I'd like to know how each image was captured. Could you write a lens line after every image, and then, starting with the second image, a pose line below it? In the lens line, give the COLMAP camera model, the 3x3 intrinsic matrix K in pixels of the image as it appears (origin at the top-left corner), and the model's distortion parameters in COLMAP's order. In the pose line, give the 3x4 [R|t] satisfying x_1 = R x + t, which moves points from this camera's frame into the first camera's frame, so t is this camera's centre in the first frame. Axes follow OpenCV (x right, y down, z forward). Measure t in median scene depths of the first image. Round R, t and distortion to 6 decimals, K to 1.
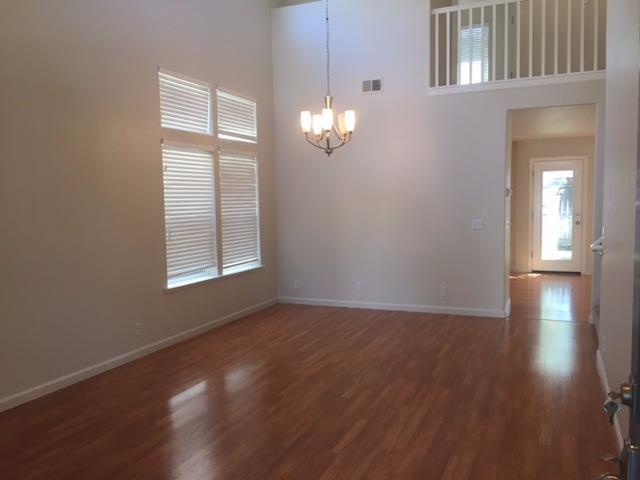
lens RADIAL K [[555.7, 0, 320.0], [0, 555.7, 240.0], [0, 0, 1]] dist [0.004090, -0.009137]
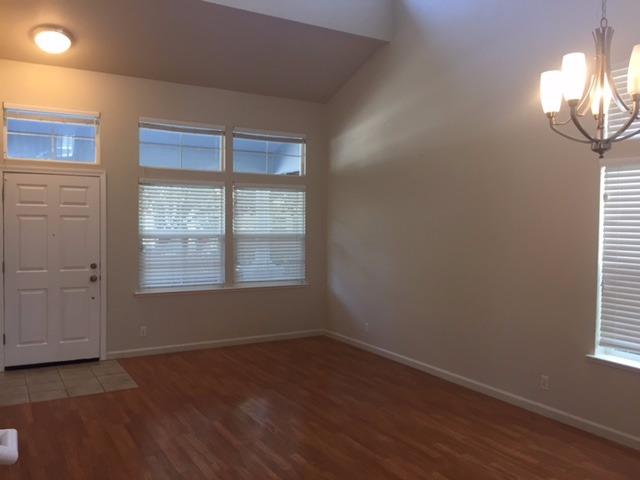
lens RADIAL K [[555.7, 0, 320.0], [0, 555.7, 240.0], [0, 0, 1]] dist [0.004090, -0.009137]
pose [[-0.599558, 0.033883, -0.799614, 0.659529], [-0.067696, 0.993376, 0.092852, -0.137367], [0.797463, 0.109800, -0.593293, 1.380568]]
